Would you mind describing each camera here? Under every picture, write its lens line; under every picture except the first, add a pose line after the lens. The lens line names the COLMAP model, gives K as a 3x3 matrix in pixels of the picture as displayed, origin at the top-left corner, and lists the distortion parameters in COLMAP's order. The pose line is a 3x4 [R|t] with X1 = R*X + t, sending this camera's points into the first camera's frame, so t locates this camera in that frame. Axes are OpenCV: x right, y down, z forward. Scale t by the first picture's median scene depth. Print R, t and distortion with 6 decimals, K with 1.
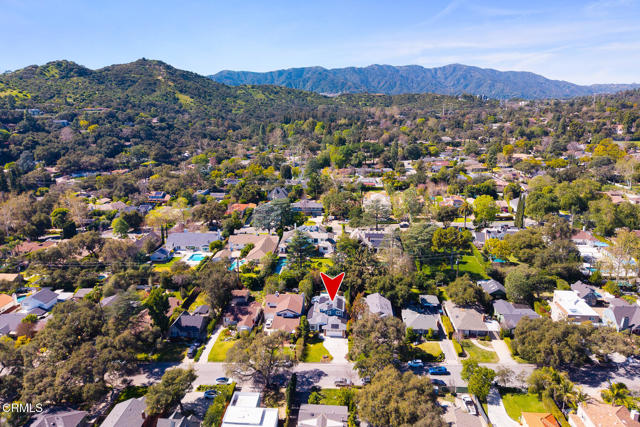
lens RADIAL K [[437.3, 0, 331.3], [0, 437.3, 209.5], [0, 0, 1]] dist [0.006155, -0.002202]
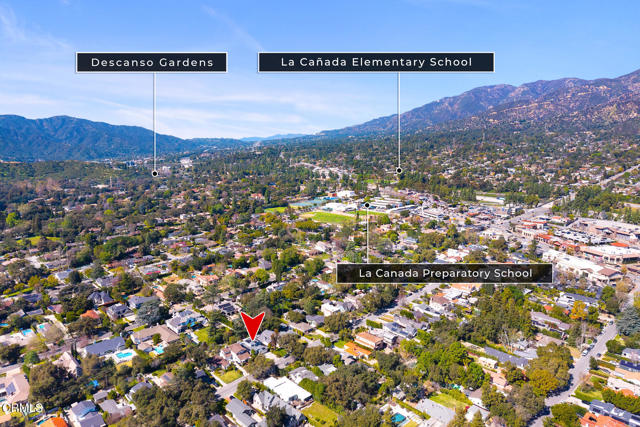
lens RADIAL K [[437.3, 0, 331.3], [0, 437.3, 209.5], [0, 0, 1]] dist [0.006155, -0.002202]
pose [[0.650680, -0.116671, 0.750335, -0.085080], [0.178197, 0.983994, -0.001527, -0.022830], [-0.738147, 0.134702, 0.661056, -0.051729]]
